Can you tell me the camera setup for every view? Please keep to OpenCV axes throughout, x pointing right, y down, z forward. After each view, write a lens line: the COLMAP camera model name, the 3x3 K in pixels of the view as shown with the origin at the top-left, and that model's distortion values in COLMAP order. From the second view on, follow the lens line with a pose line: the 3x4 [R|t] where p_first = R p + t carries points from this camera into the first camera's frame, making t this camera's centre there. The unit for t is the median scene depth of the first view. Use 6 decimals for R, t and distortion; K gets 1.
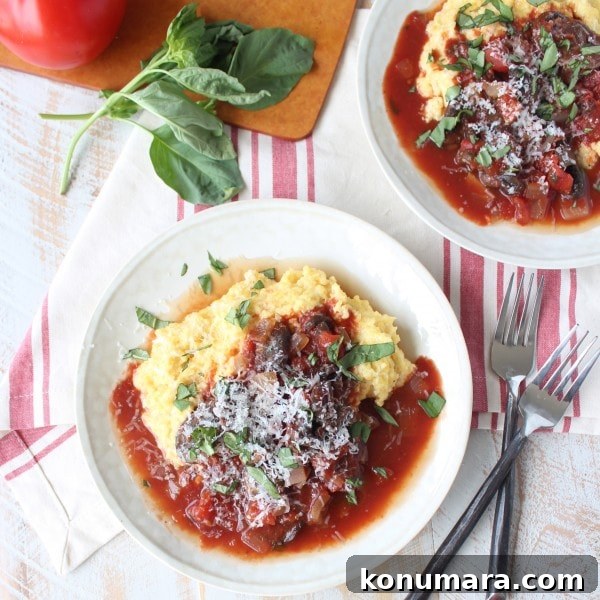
lens RADIAL K [[831.8, 0, 298.6], [0, 831.8, 405.5], [0, 0, 1]] dist [-0.169739, 0.190325]
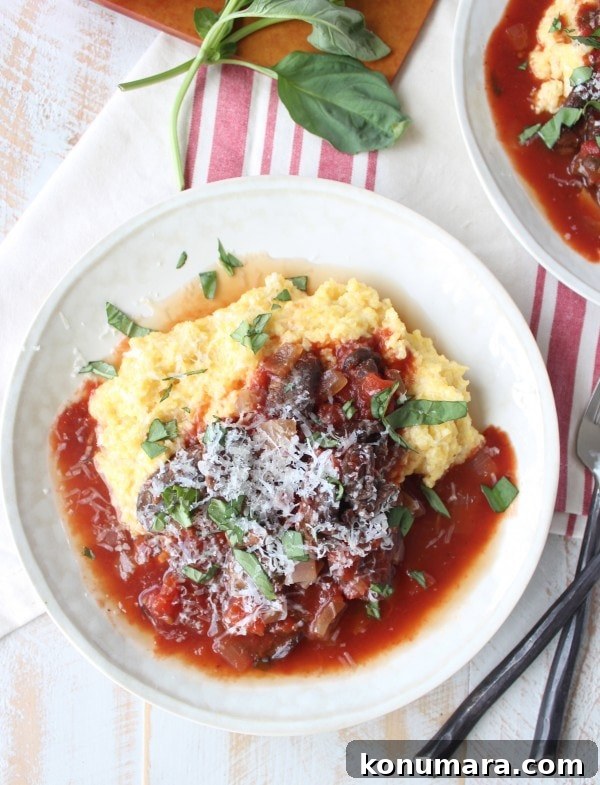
lens RADIAL K [[816.1, 0, 305.6], [0, 816.1, 456.1], [0, 0, 1]] dist [-0.168179, 0.156978]
pose [[0.989723, 0.132399, 0.054032, -0.049190], [-0.132756, 0.991144, 0.003071, -0.013937], [-0.053147, -0.010212, 0.998534, 0.306125]]
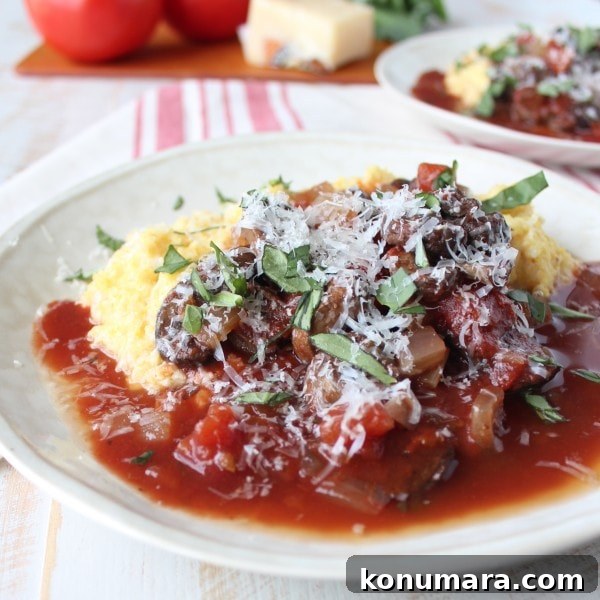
lens RADIAL K [[831.8, 0, 298.6], [0, 831.8, 405.5], [0, 0, 1]] dist [-0.169739, 0.190325]
pose [[0.996238, -0.047948, 0.072182, -0.101808], [0.085631, 0.672442, -0.735180, 0.422058], [-0.013287, 0.738595, 0.674018, 0.700812]]
